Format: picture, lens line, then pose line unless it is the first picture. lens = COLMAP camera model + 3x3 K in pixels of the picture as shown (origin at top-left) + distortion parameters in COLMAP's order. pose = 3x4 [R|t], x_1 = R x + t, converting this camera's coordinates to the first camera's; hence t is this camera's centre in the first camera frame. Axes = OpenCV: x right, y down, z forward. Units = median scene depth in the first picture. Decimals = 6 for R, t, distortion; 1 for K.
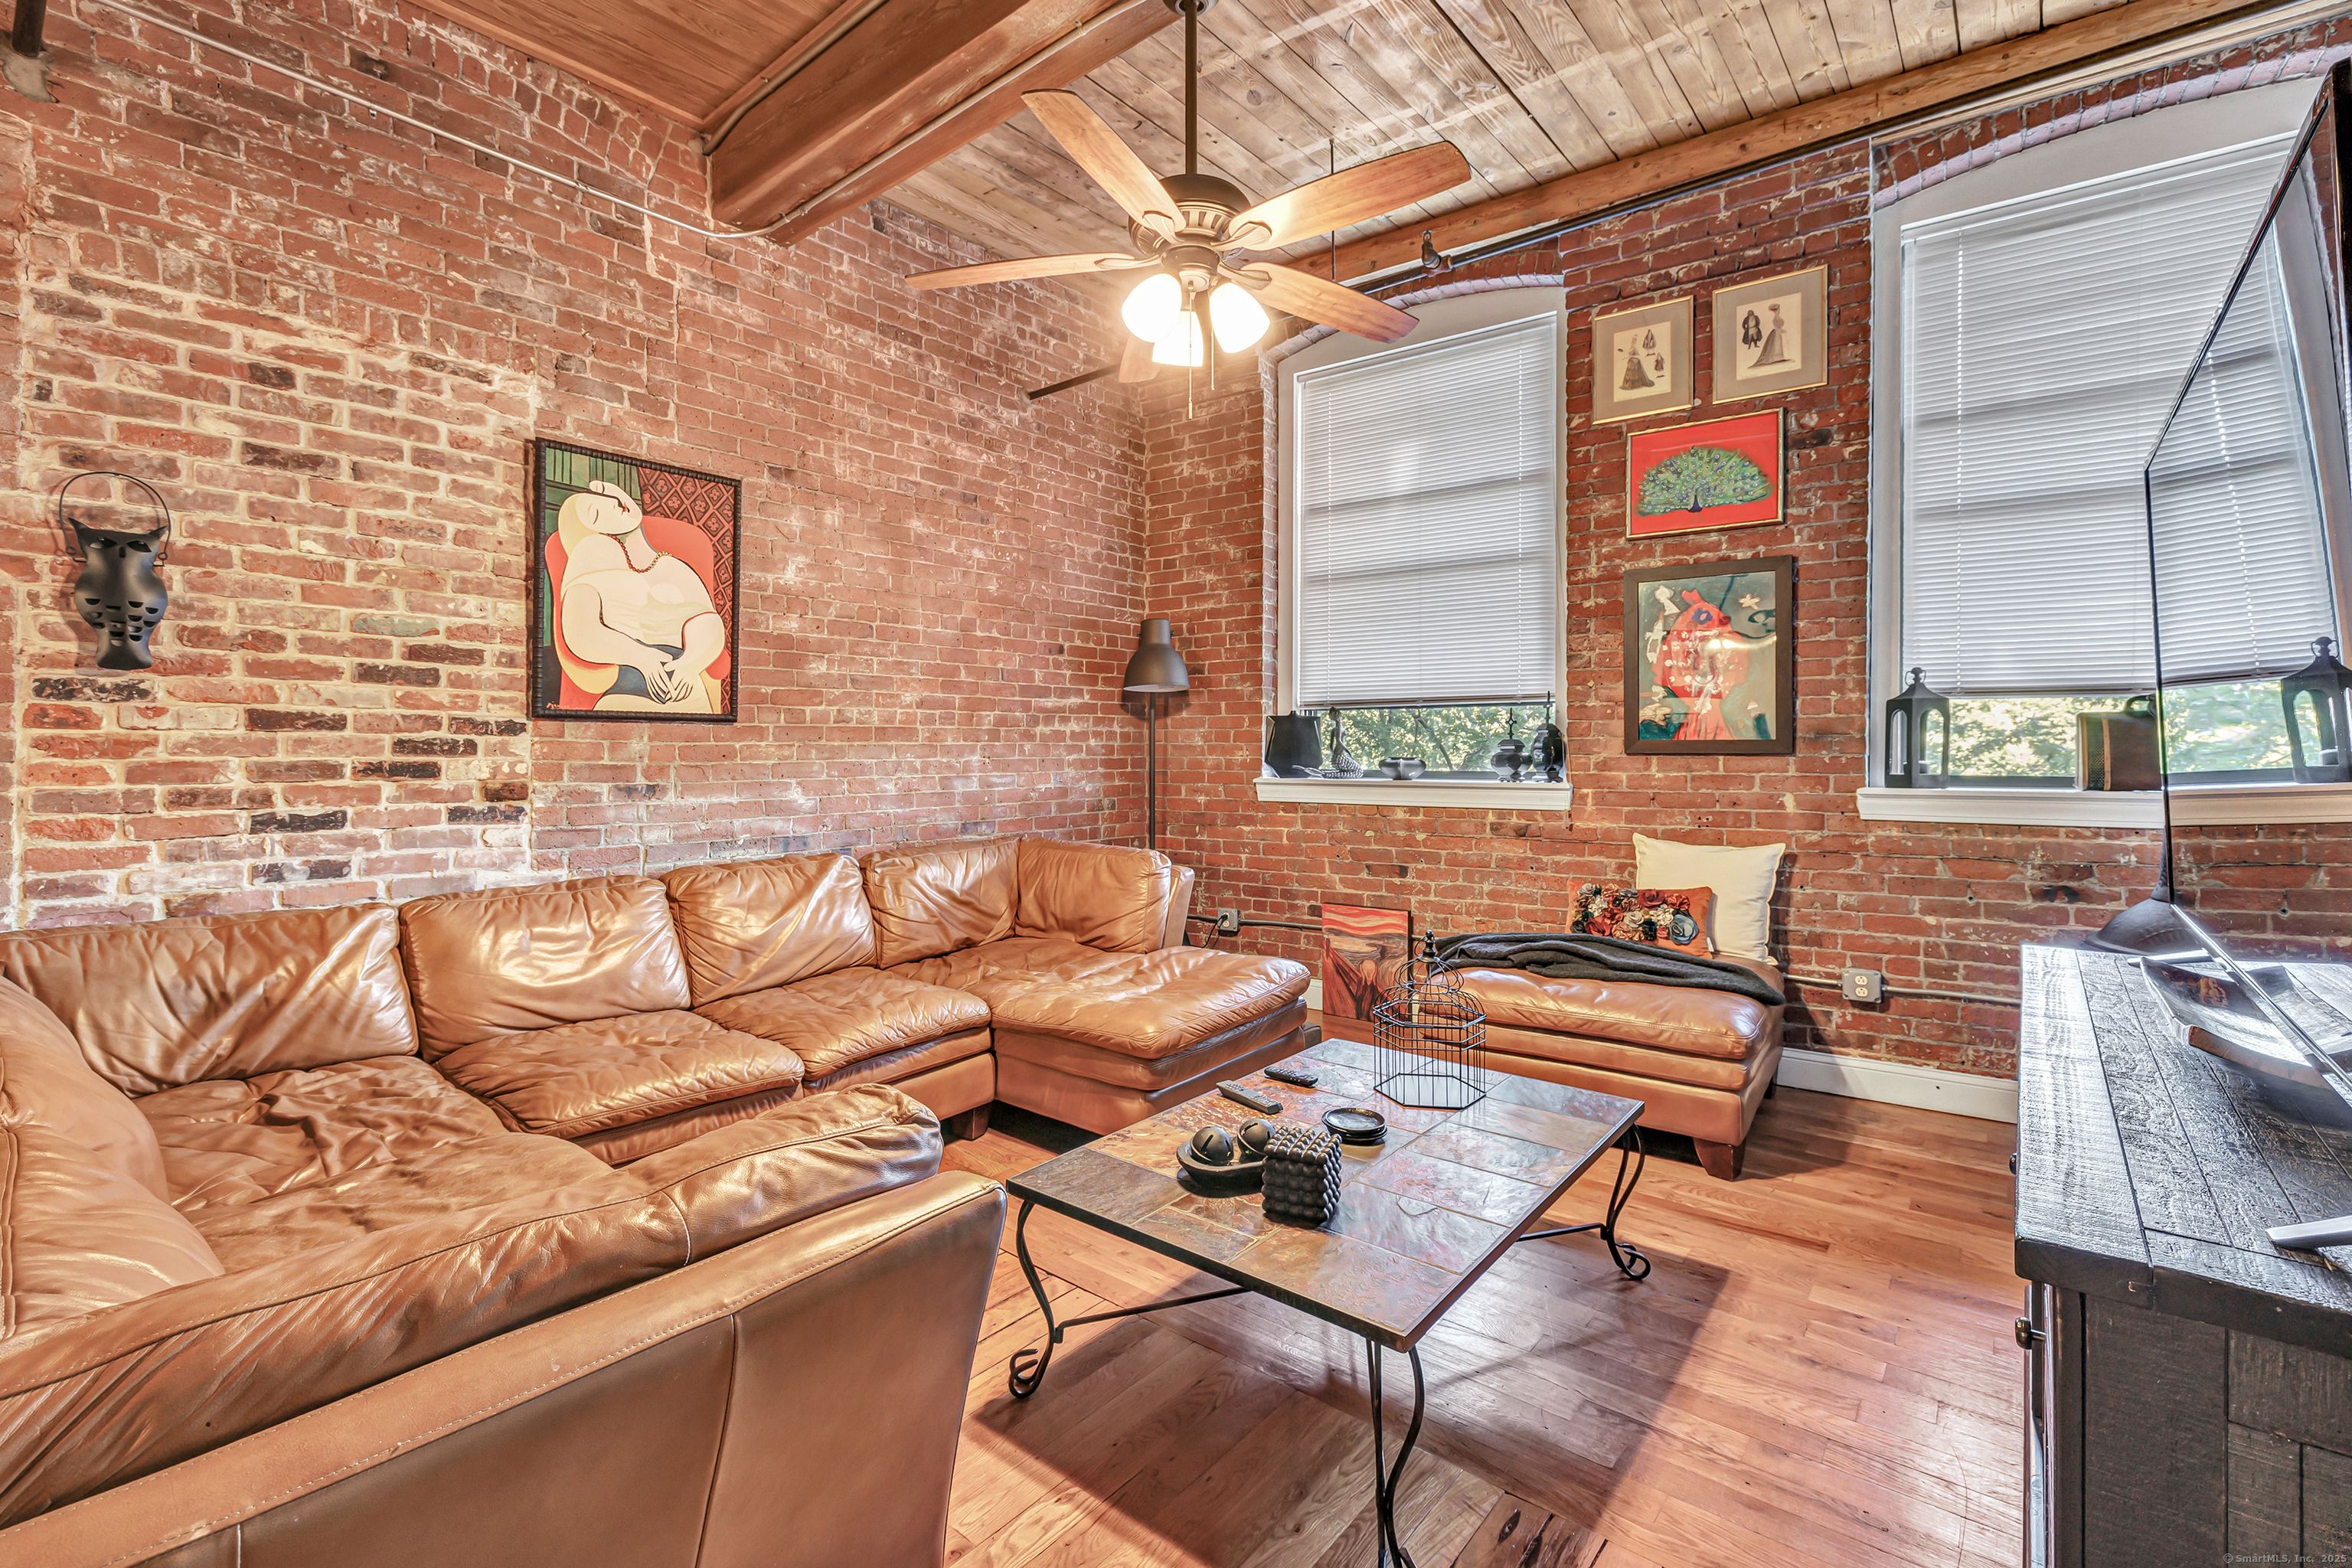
lens RADIAL K [[1053.1, 0, 1137.6], [0, 1053.1, 754.2], [0, 0, 1]] dist [0.000592, -0.000141]
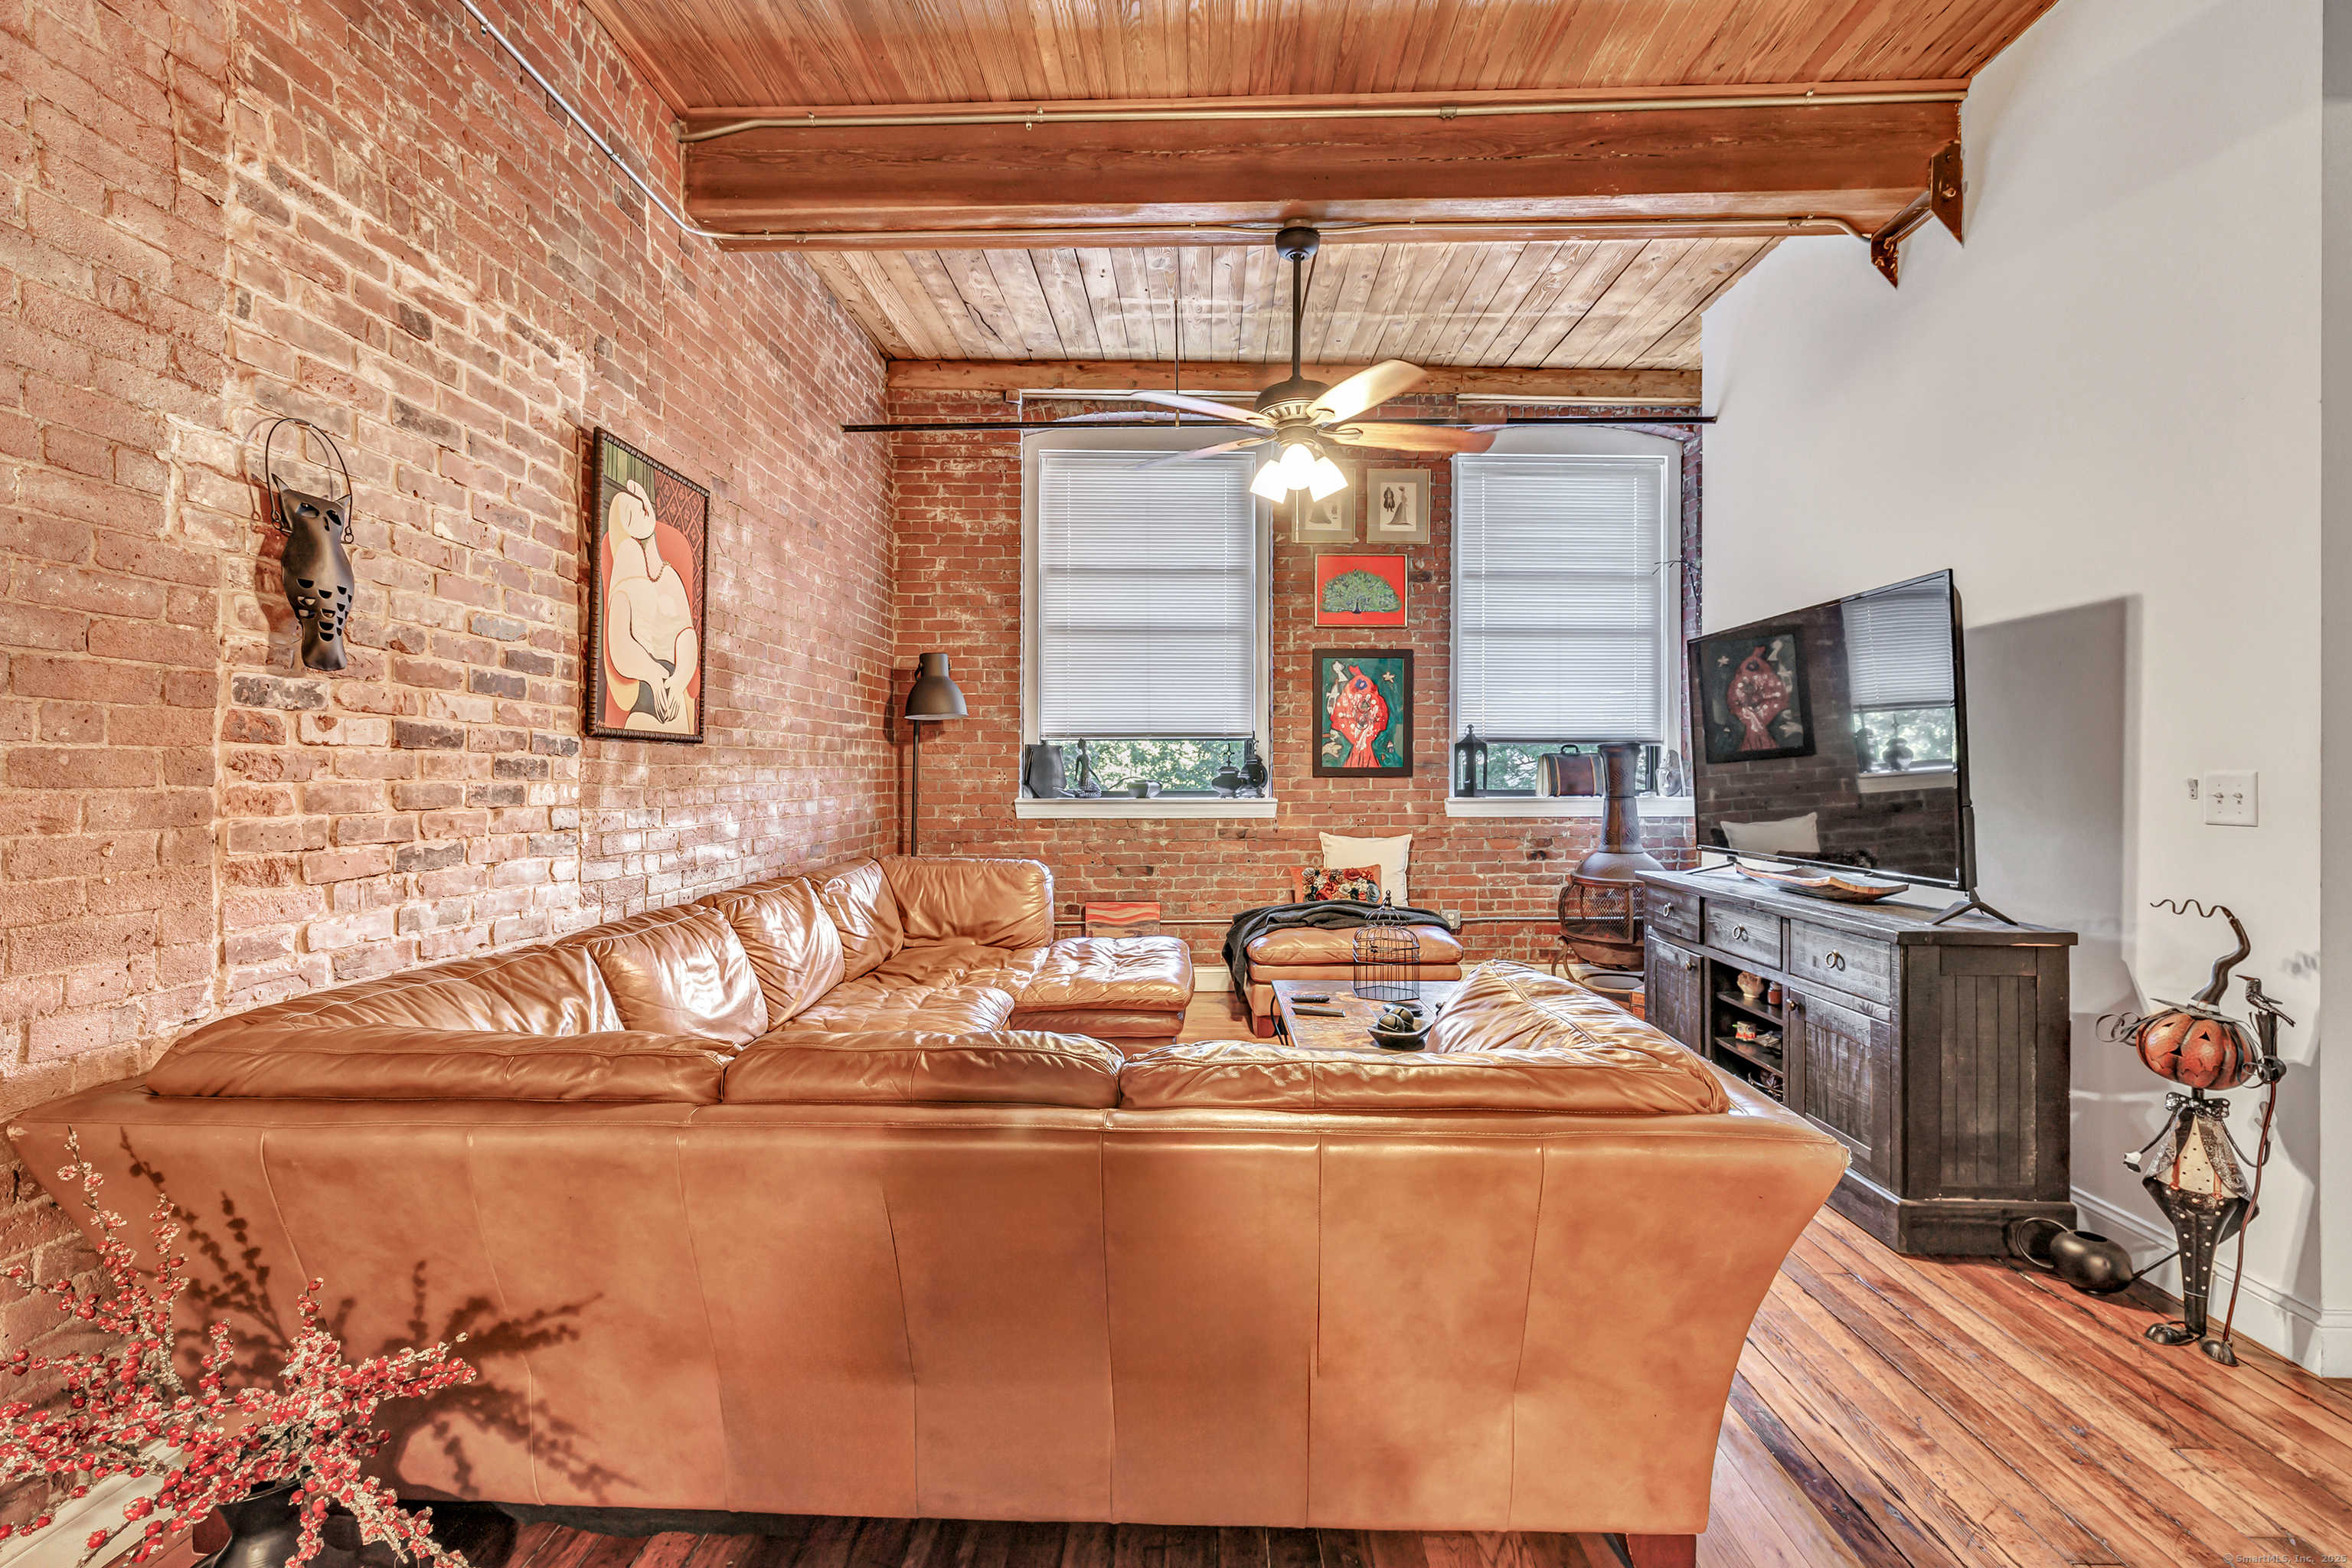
lens RADIAL K [[1077.9, 0, 1186.8], [0, 1077.9, 773.5], [0, 0, 1]] dist [-0.001591, 0.000188]
pose [[0.776429, 0.001205, 0.630204, -0.663752], [0.002387, 0.999985, -0.004853, 0.002092], [-0.630200, 0.005272, 0.776415, -0.030918]]
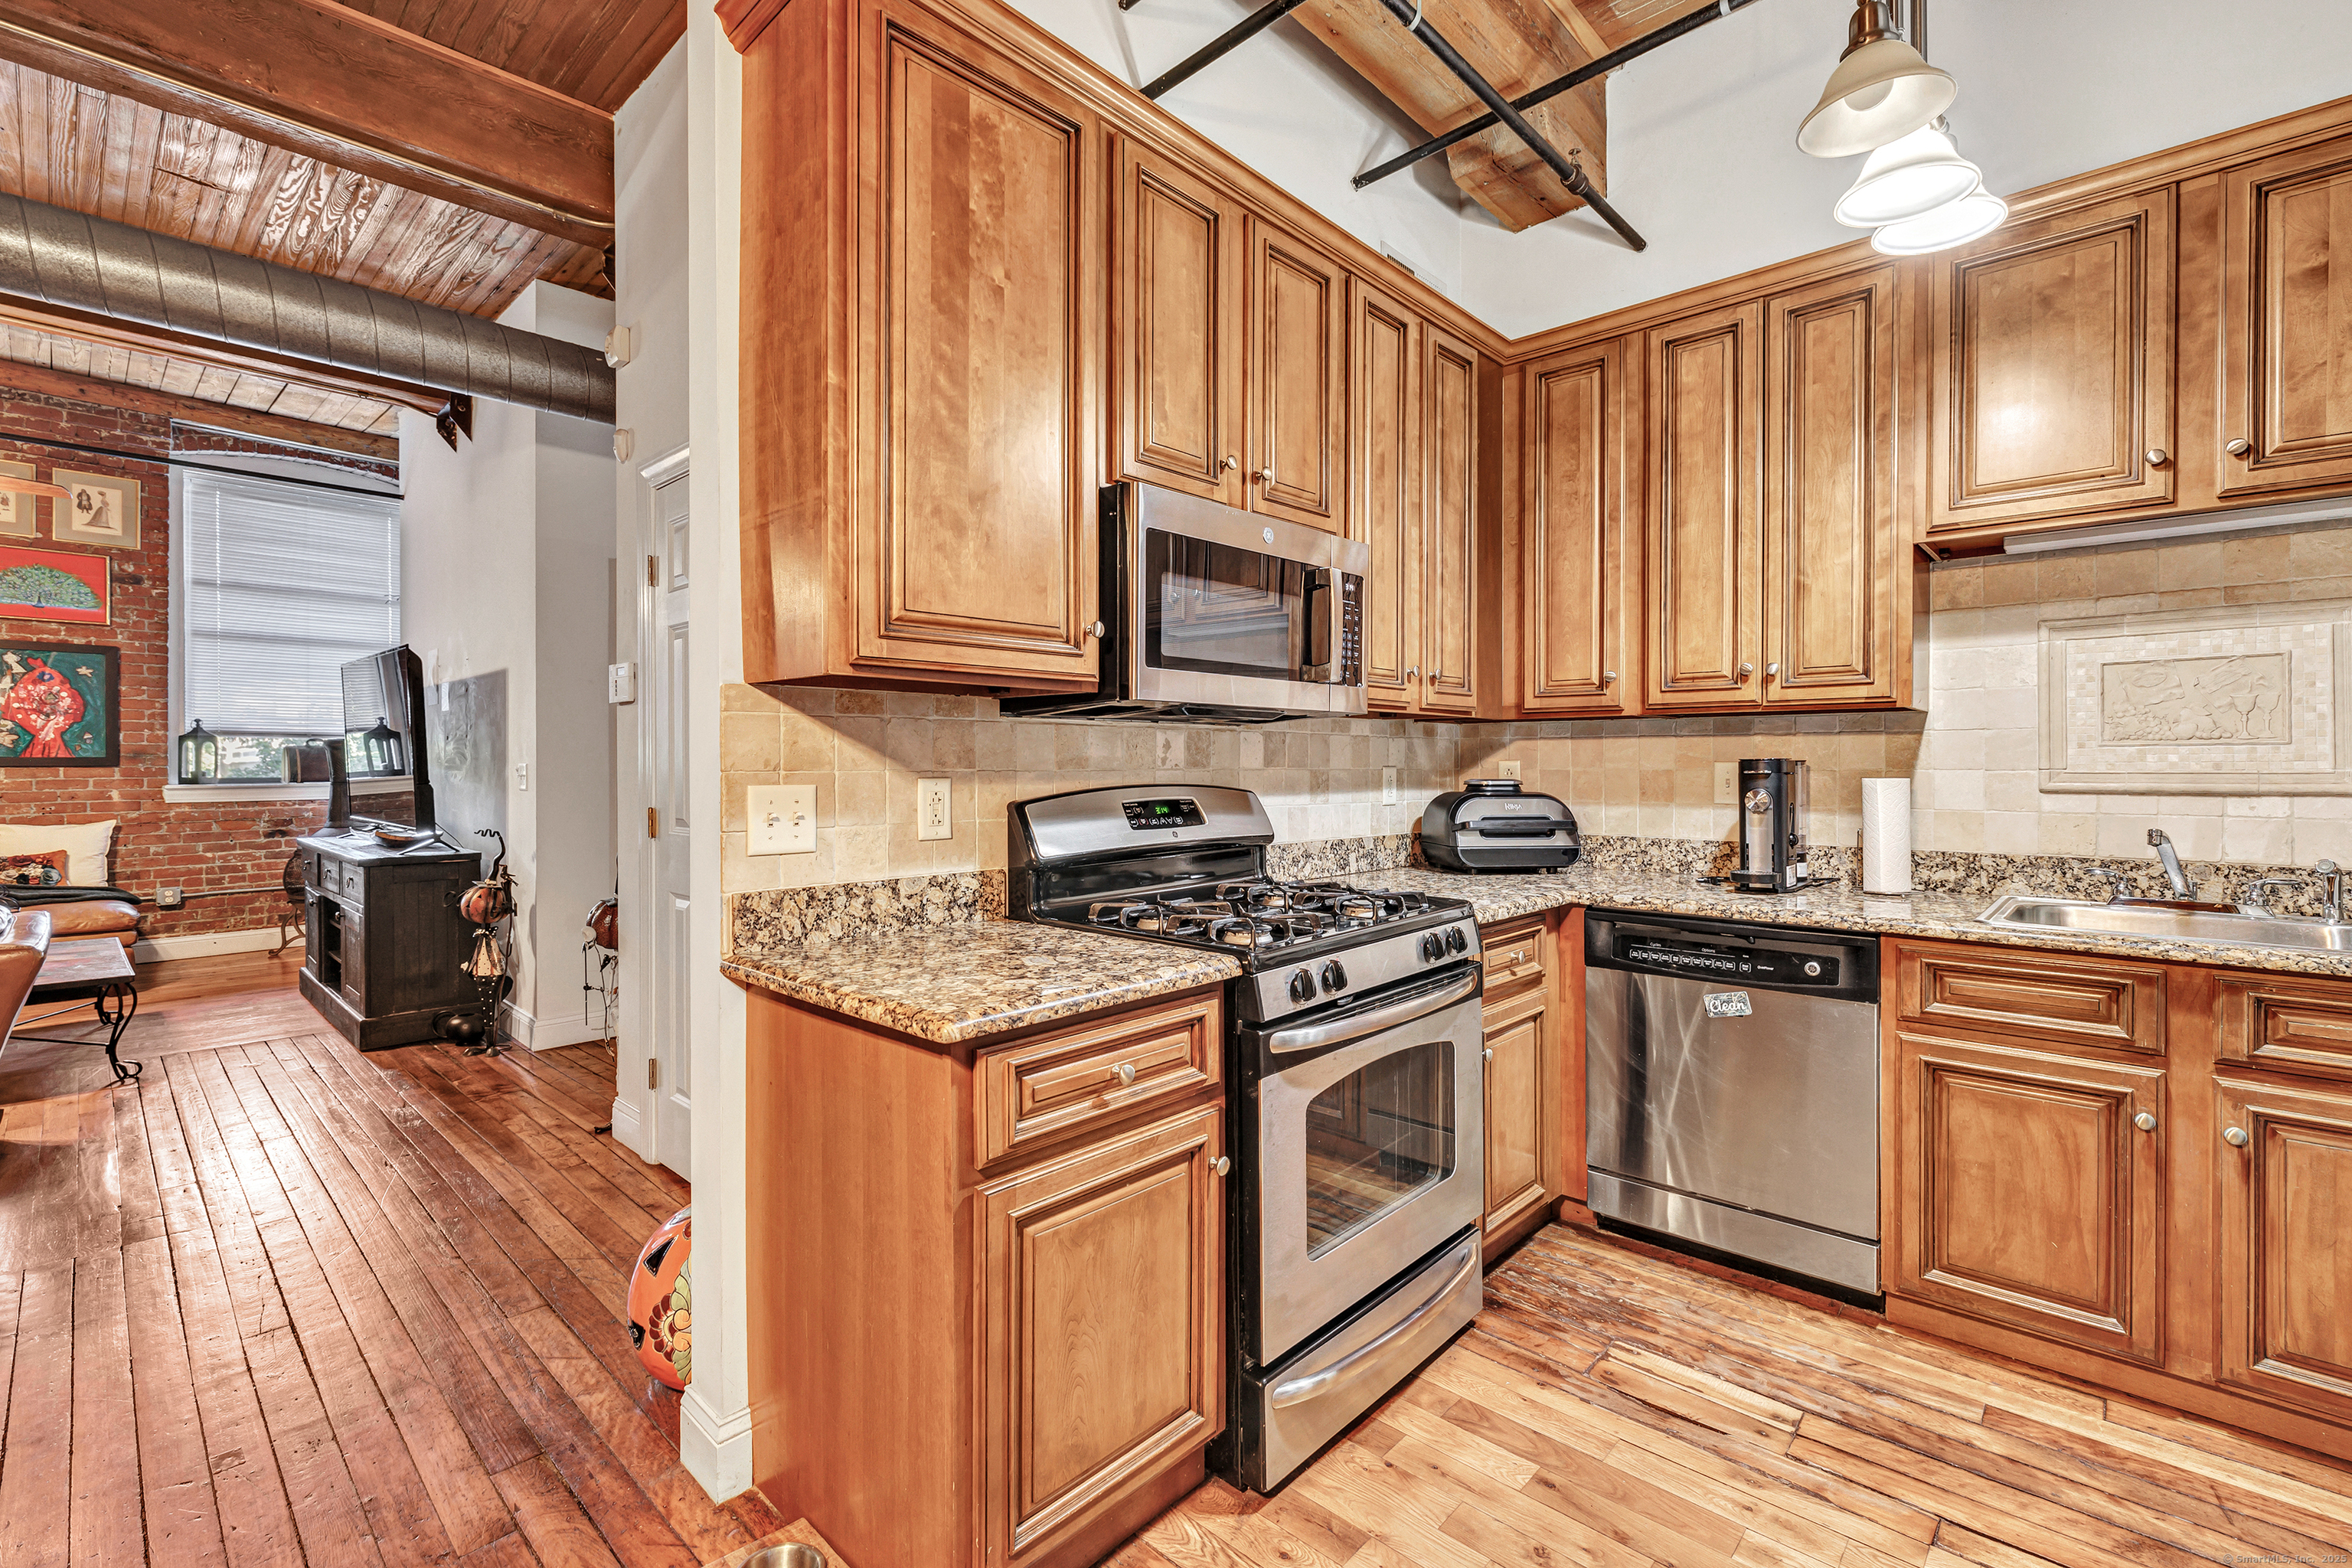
lens RADIAL K [[1034.2, 0, 1176.8], [0, 1034.2, 768.3], [0, 0, 1]] dist [0.001458, 0.000475]
pose [[0.044347, -0.005910, 0.998999, -0.968080], [0.005615, 0.999968, 0.005667, 0.003662], [-0.999000, 0.005358, 0.044379, -0.765825]]
